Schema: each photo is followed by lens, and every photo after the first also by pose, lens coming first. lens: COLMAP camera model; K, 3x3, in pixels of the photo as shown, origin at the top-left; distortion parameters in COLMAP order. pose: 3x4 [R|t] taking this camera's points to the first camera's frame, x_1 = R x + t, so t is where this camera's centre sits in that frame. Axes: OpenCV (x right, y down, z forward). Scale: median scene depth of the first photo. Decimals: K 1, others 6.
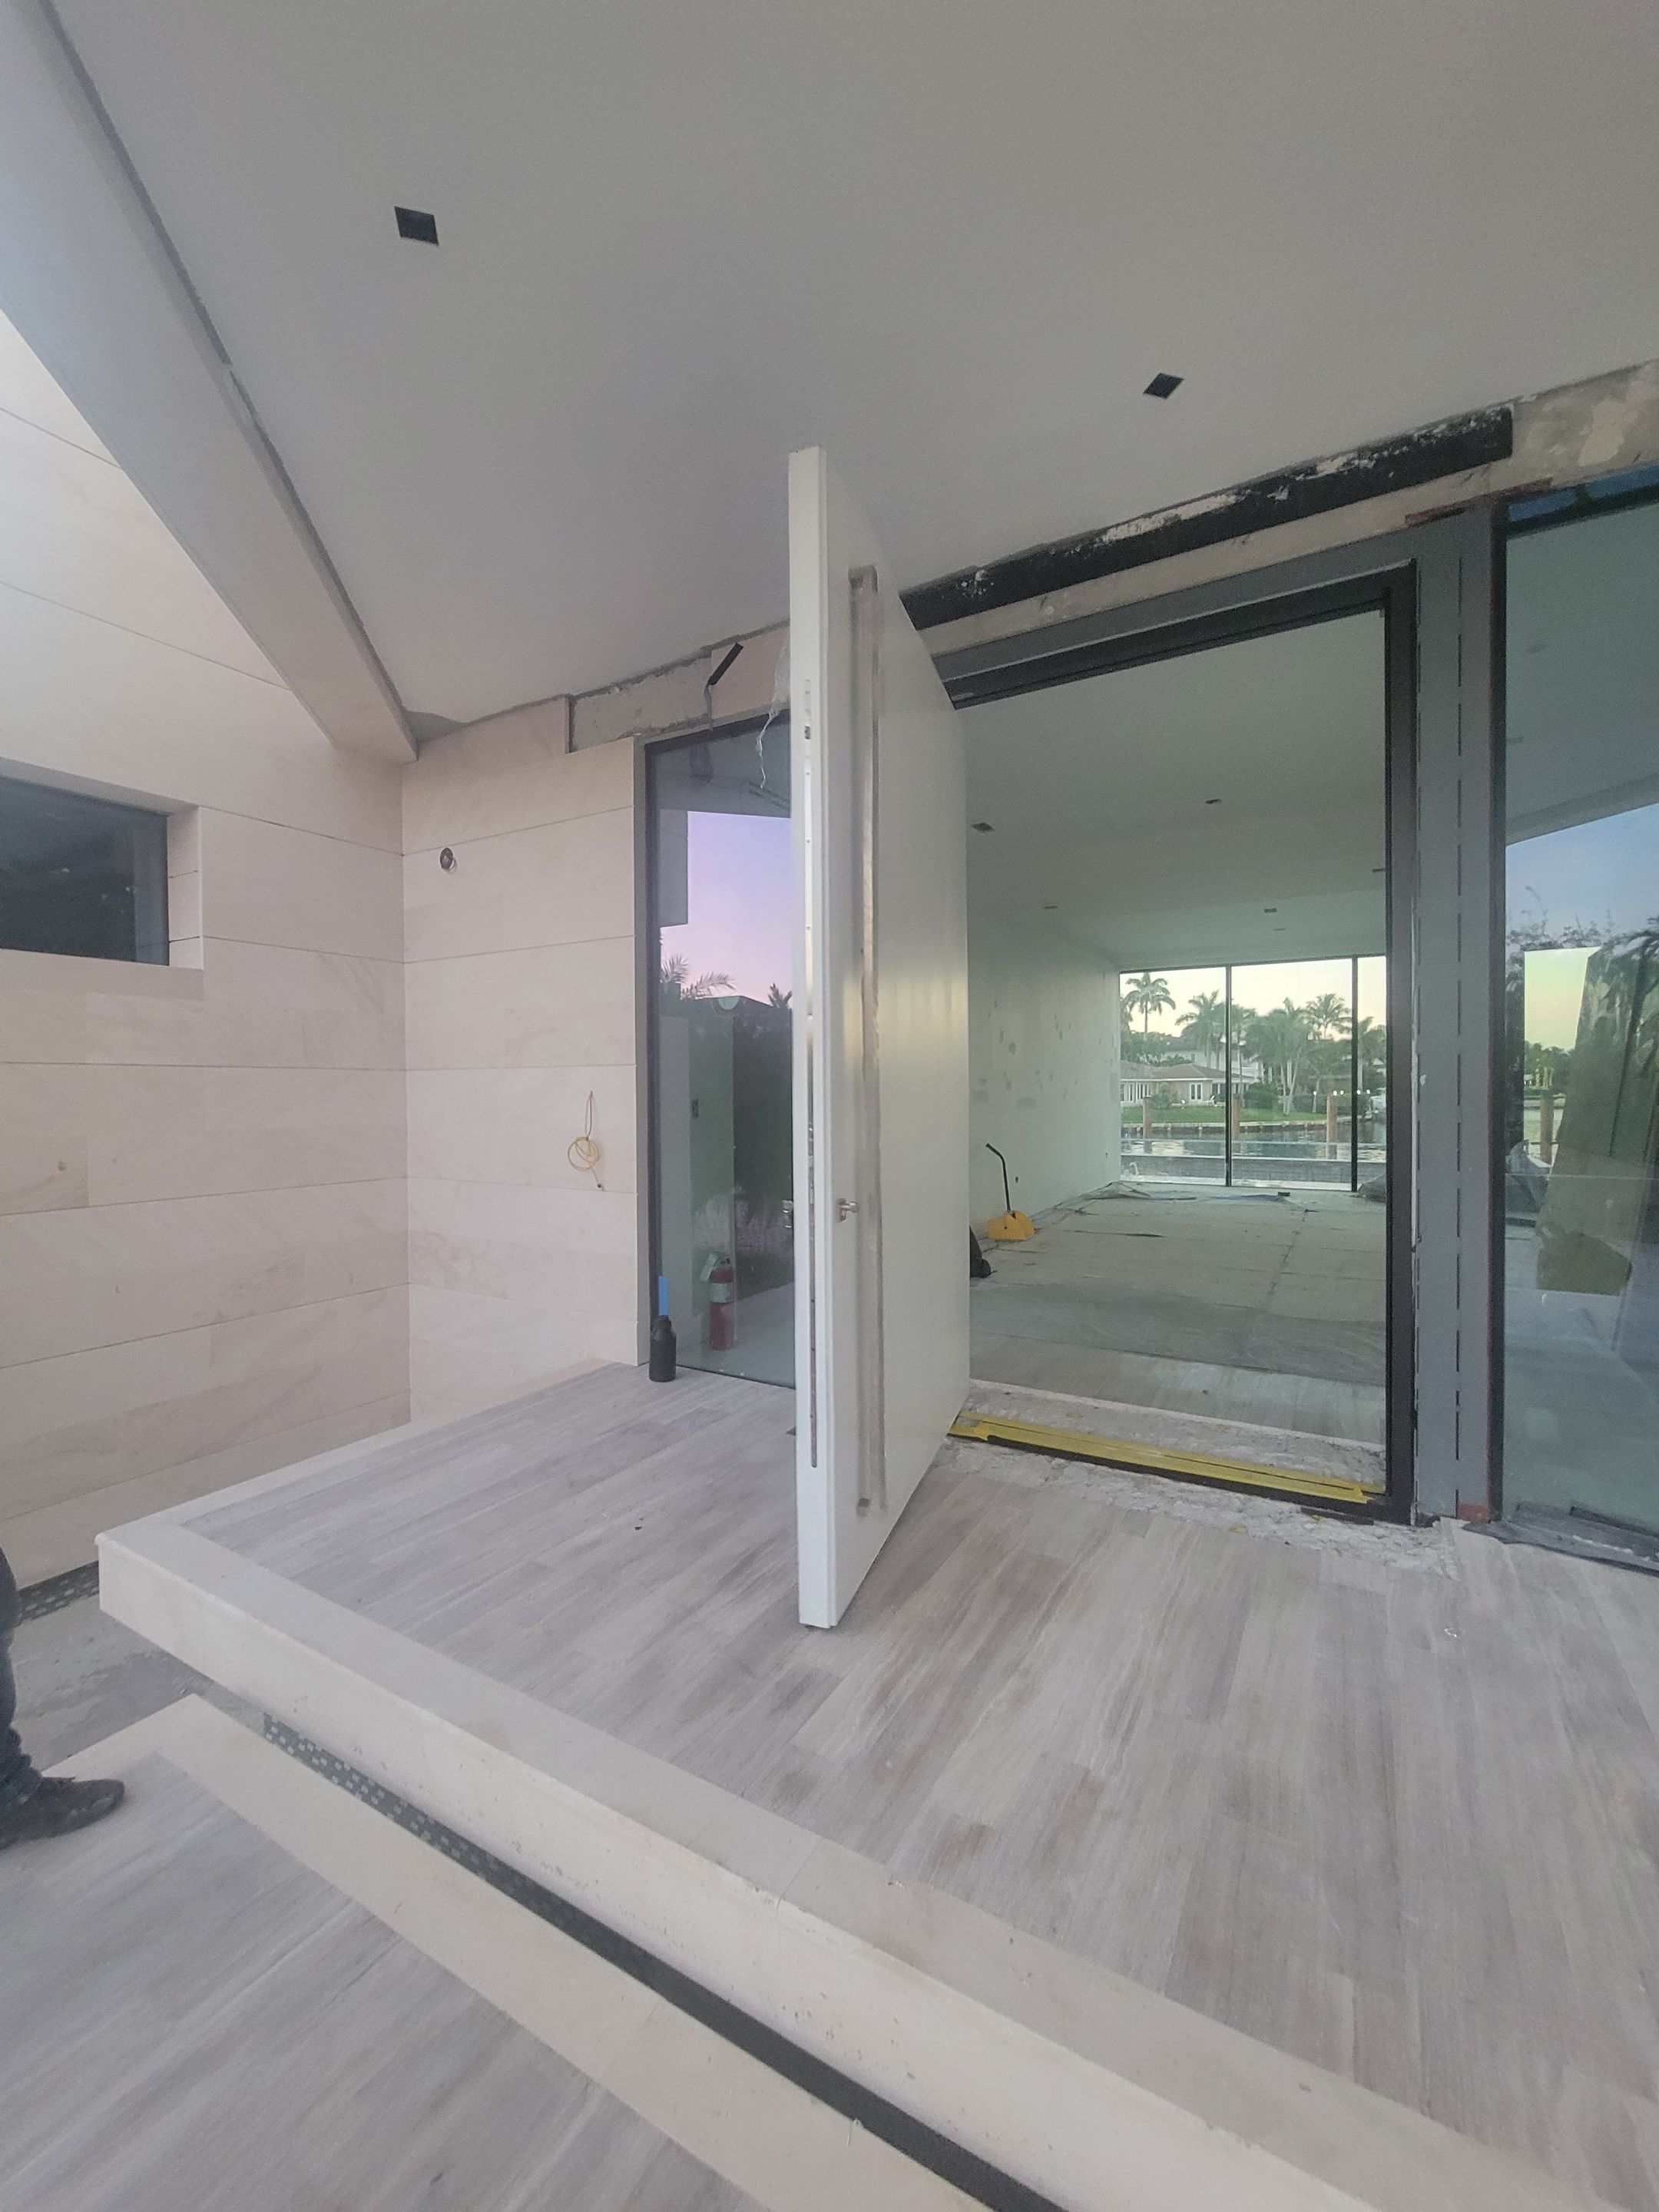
lens RADIAL K [[906.4, 0, 829.5], [0, 906.4, 1106.0], [0, 0, 1]] dist [-0.003722, -0.000950]
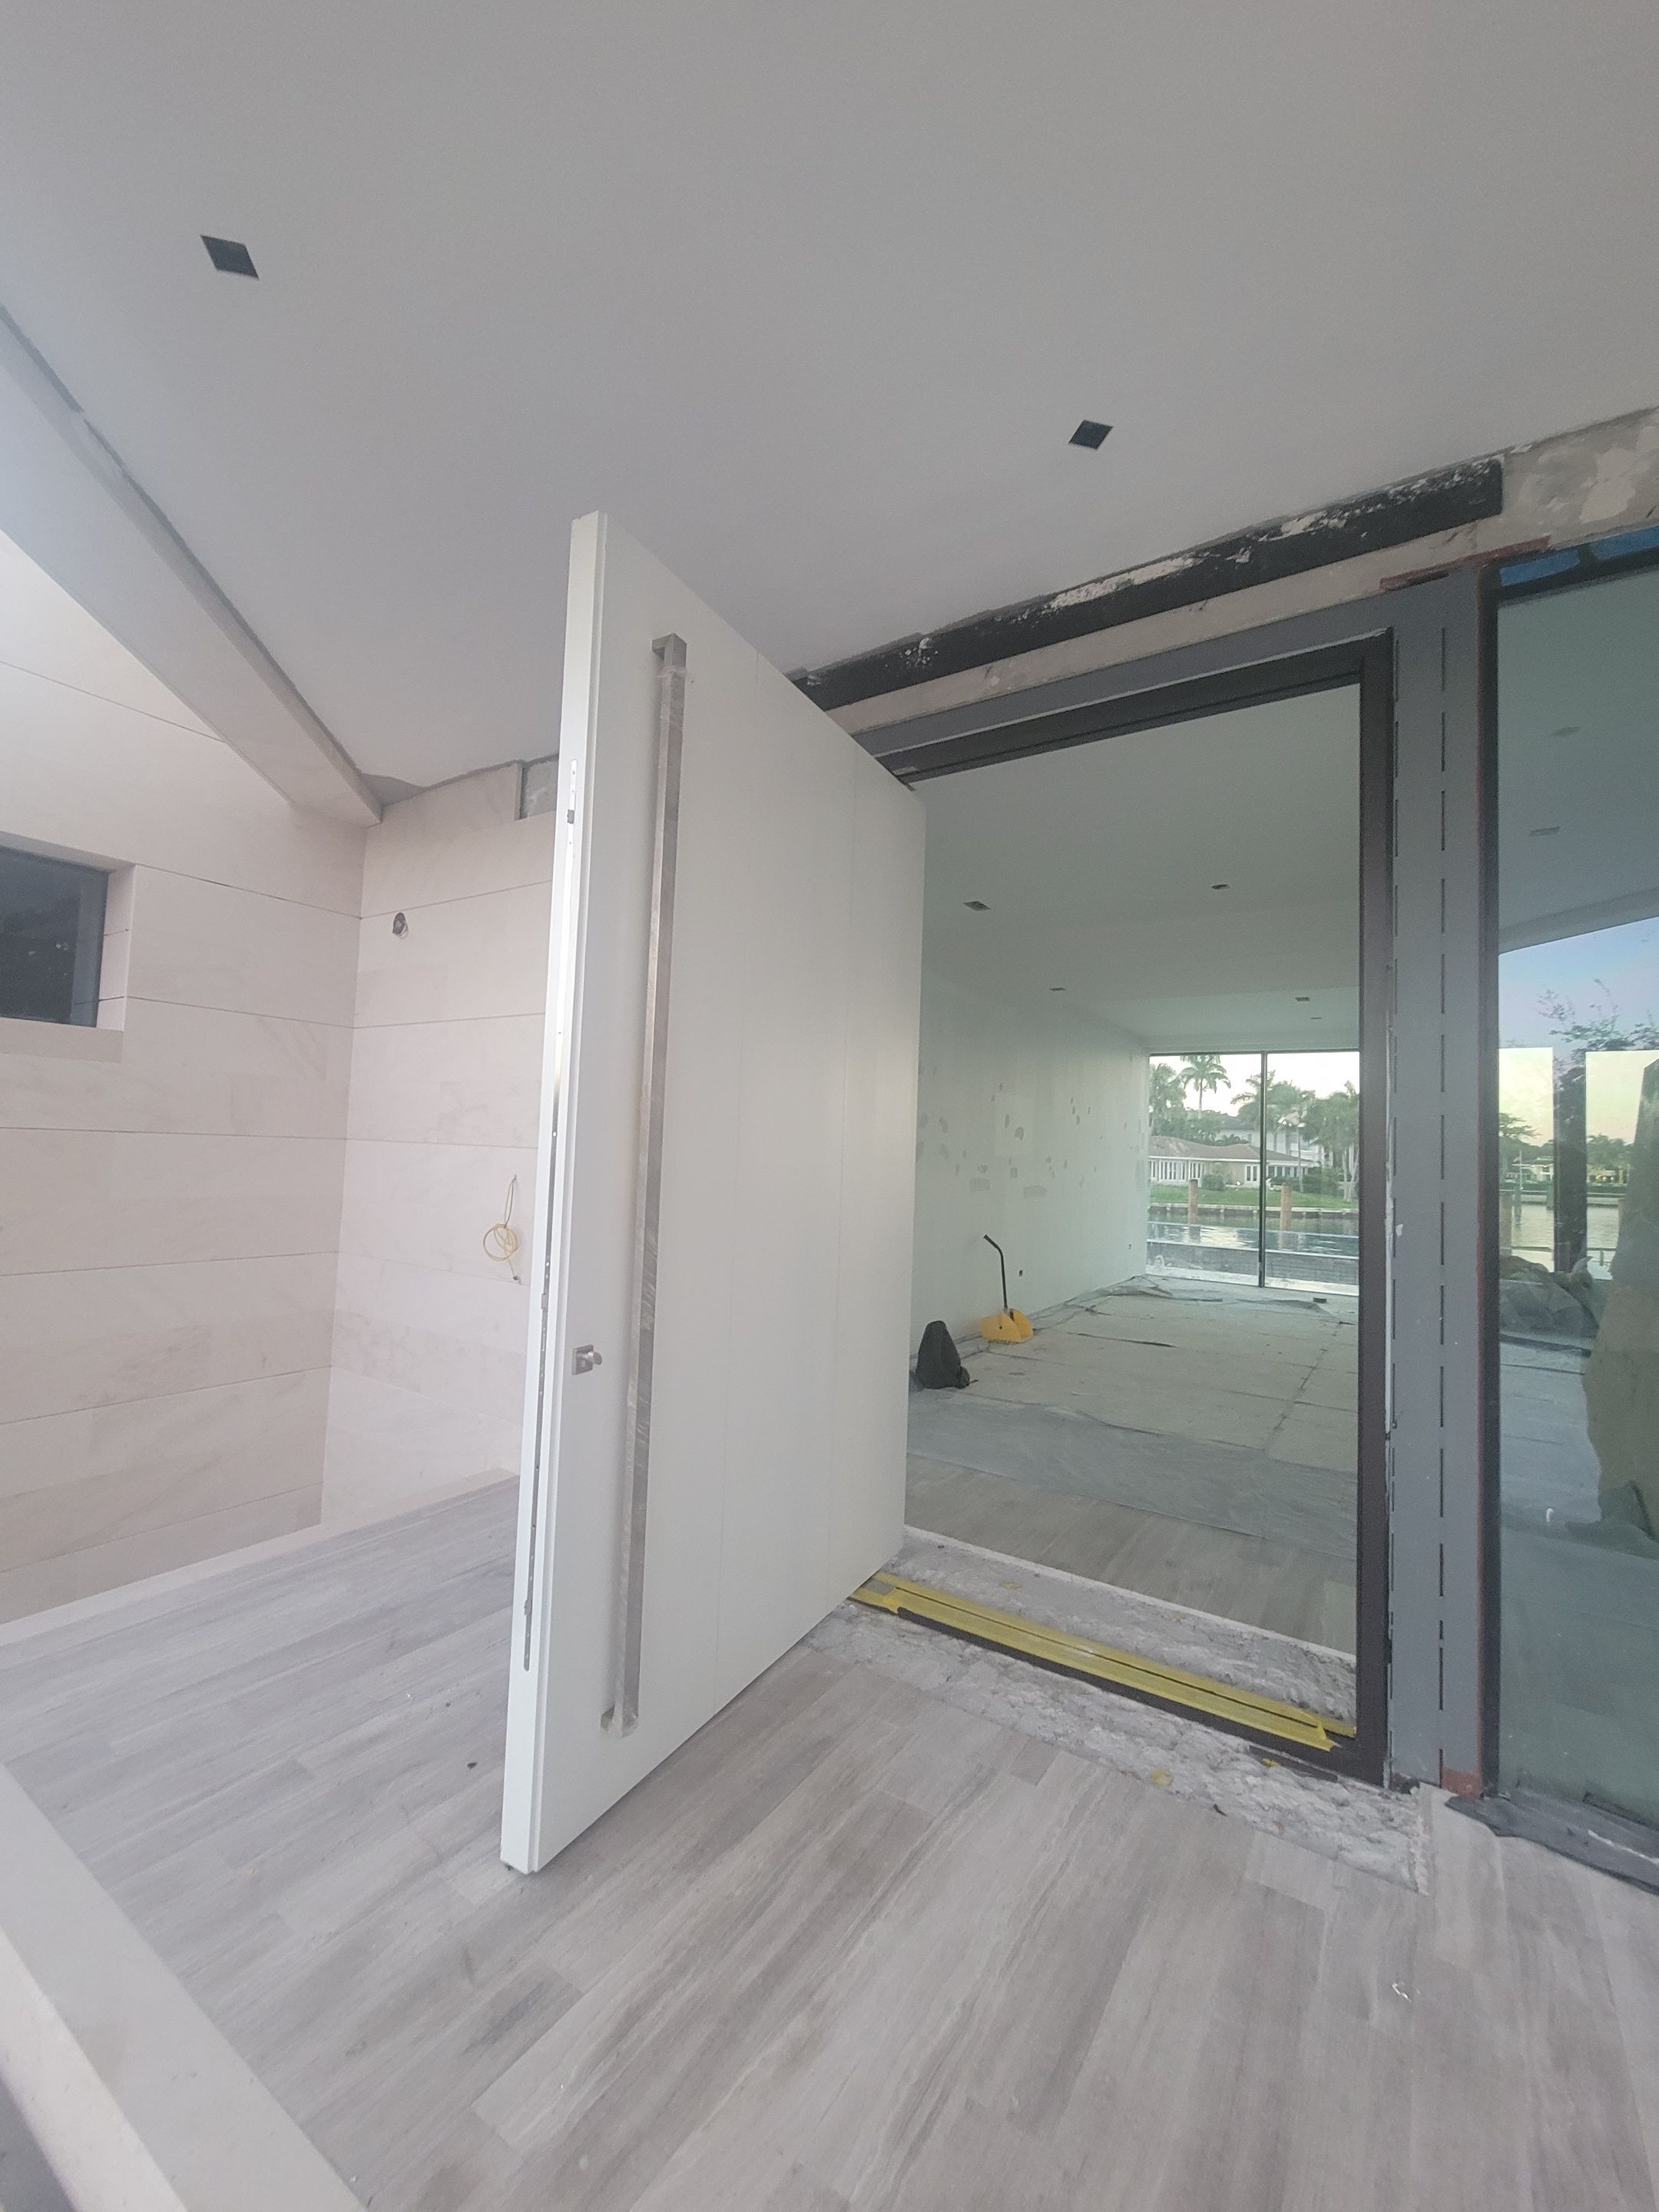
lens RADIAL K [[905.4, 0, 831.1], [0, 905.4, 1104.9], [0, 0, 1]] dist [-0.001139, -0.002325]
pose [[0.997613, 0.041621, -0.055097, 0.172895], [-0.045366, 0.996615, -0.068553, -0.061772], [0.052057, 0.070889, 0.996125, 0.134512]]
